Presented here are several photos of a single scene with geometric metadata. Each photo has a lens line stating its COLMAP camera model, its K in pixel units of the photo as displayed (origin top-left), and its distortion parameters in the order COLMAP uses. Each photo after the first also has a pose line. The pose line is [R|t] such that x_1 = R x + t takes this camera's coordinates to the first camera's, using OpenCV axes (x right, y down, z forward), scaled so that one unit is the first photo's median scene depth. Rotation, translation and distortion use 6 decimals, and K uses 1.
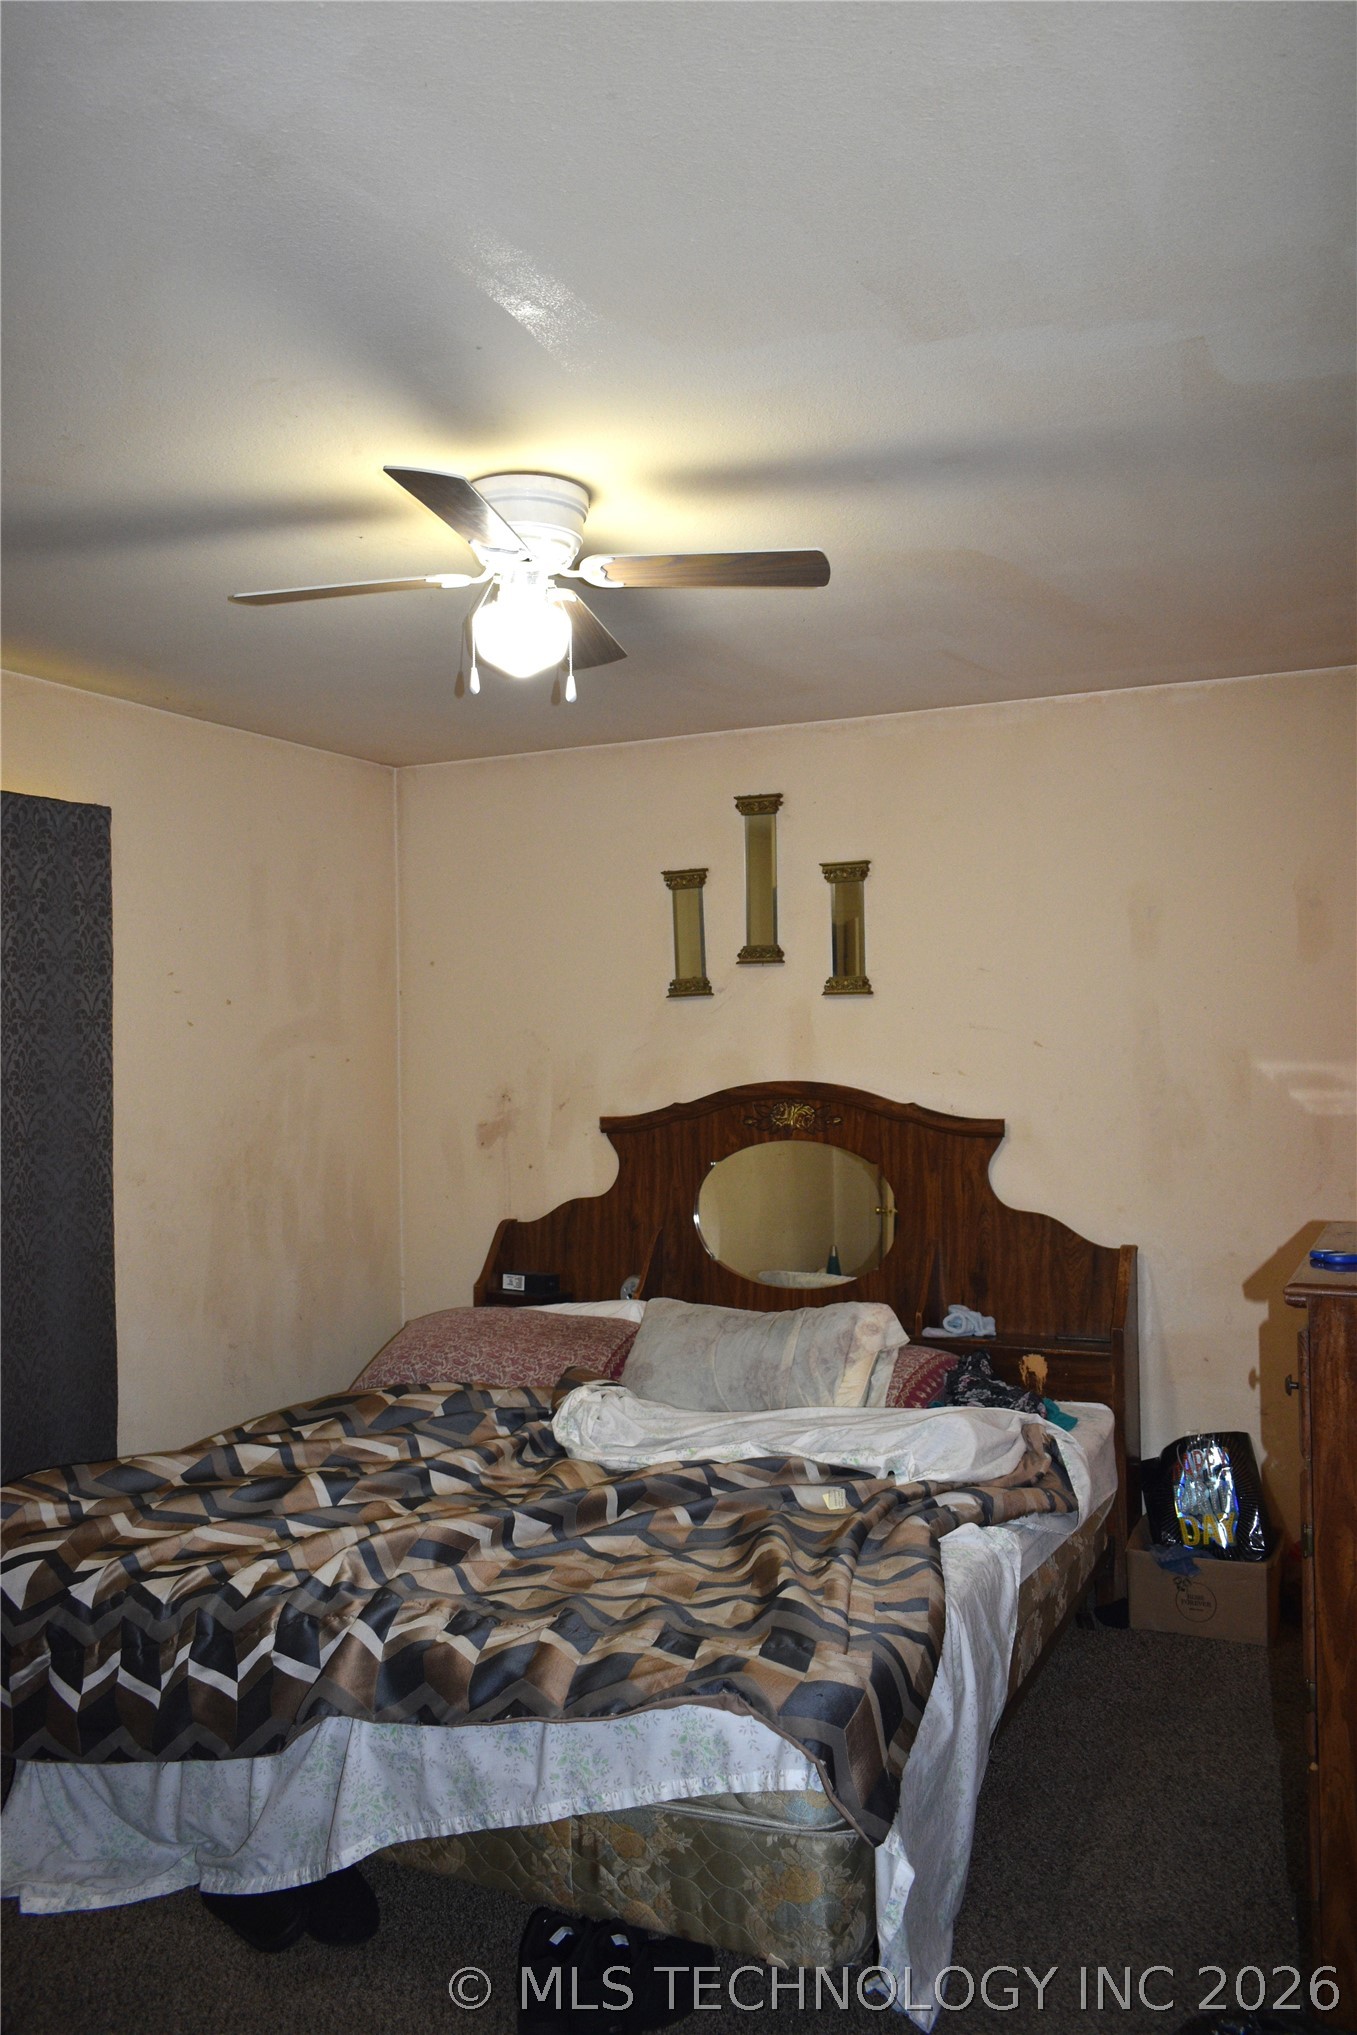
lens RADIAL K [[1576.7, 0, 683.0], [0, 1576.7, 1017.8], [0, 0, 1]] dist [-0.021669, 0.014367]
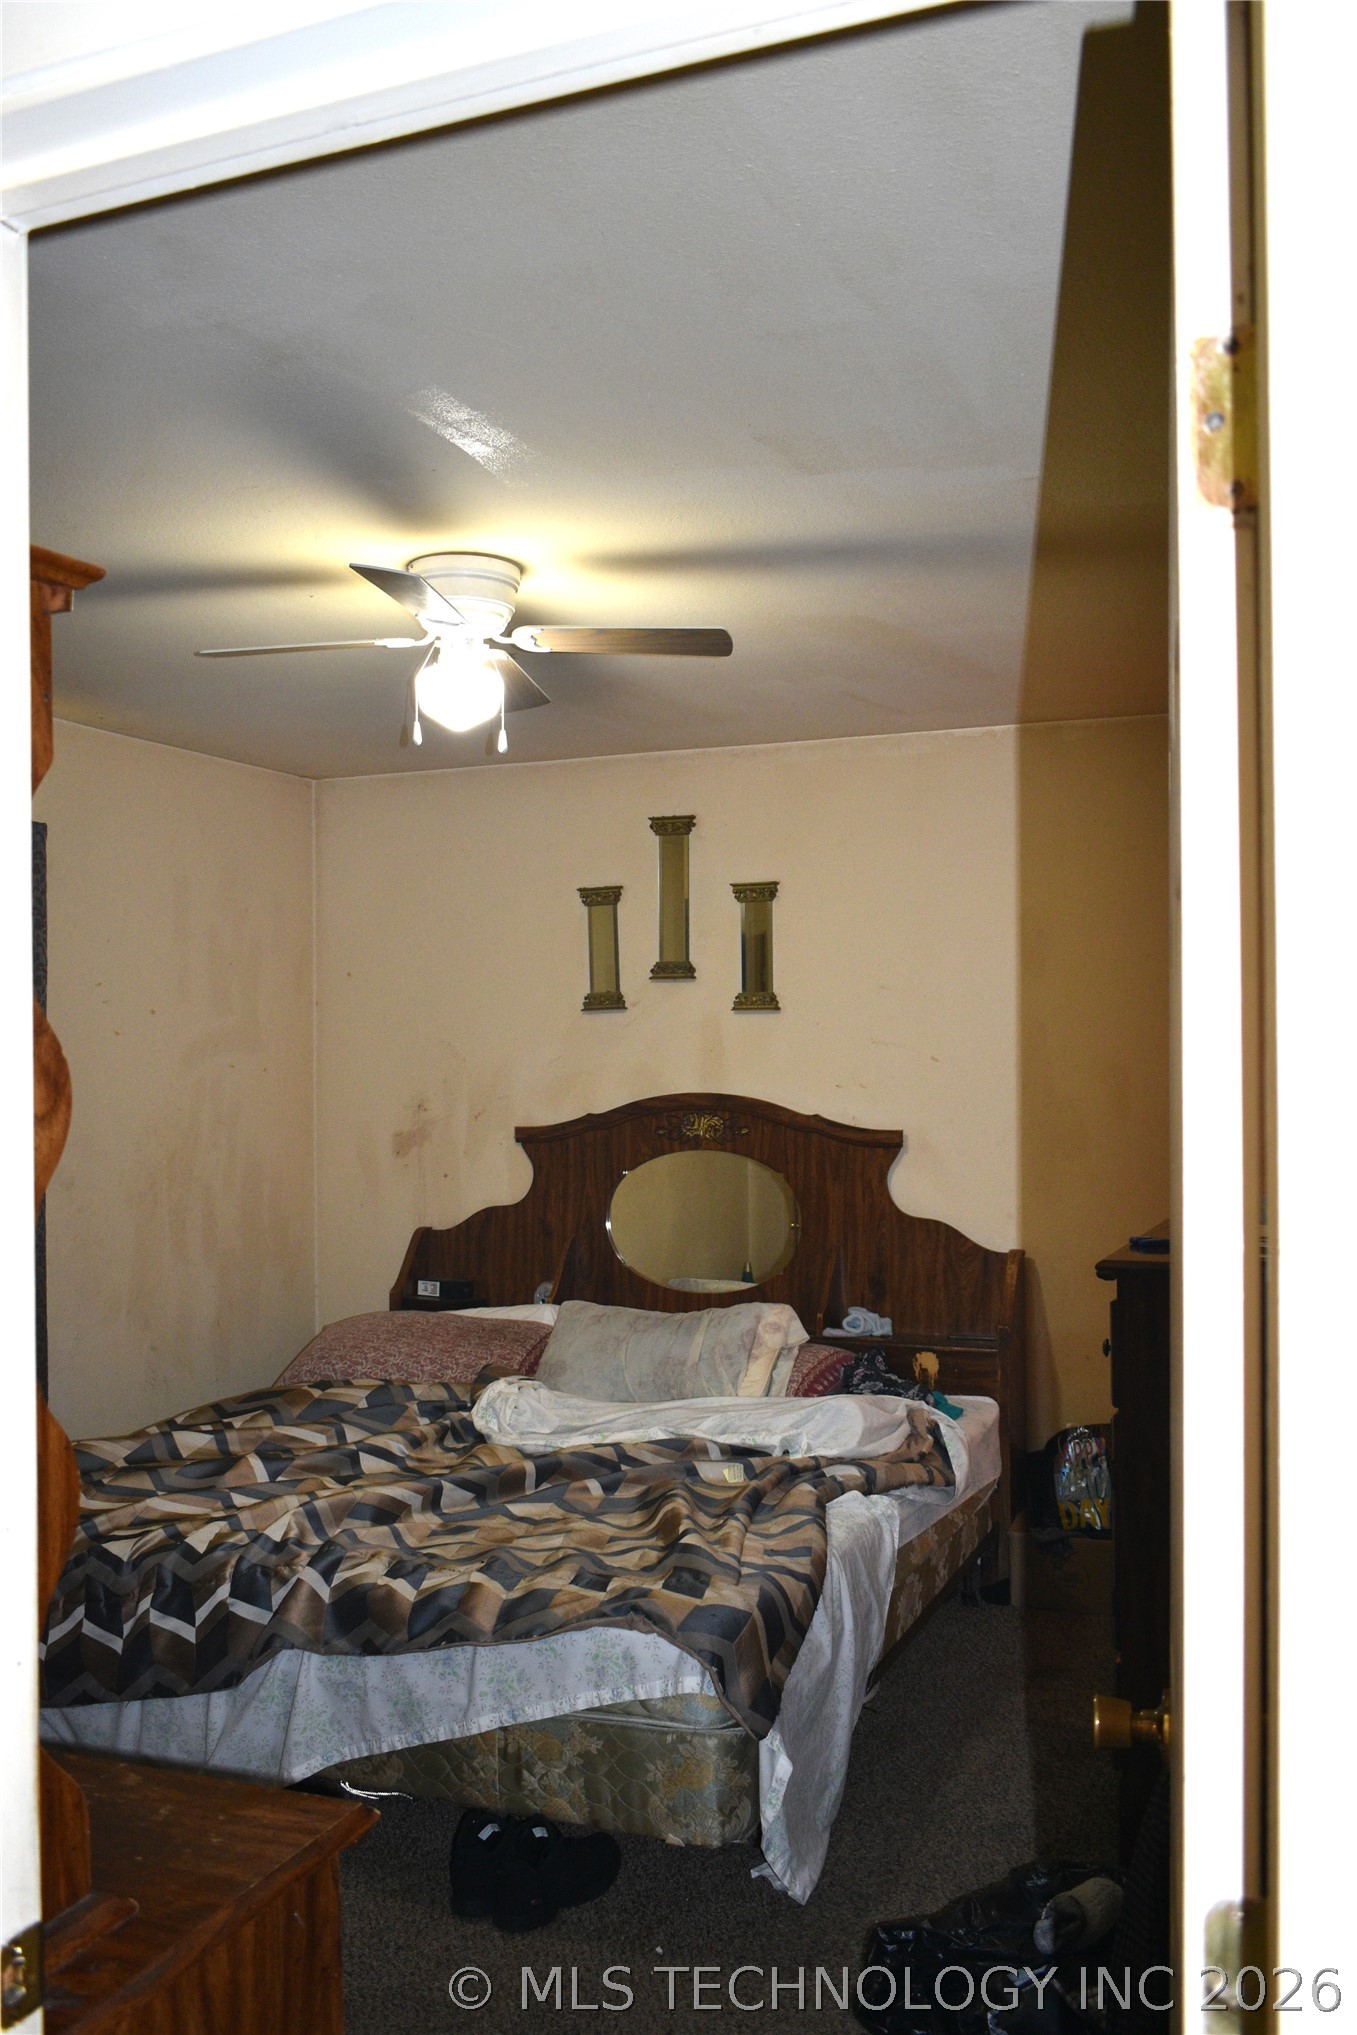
lens RADIAL K [[1777.6, 0, 678.5], [0, 1777.6, 1017.5], [0, 0, 1]] dist [-0.013143, -0.005225]
pose [[0.998772, 0.008668, 0.048770, -0.005633], [-0.008498, 0.999957, -0.003698, -0.007512], [-0.048800, 0.003279, 0.998803, -0.252431]]
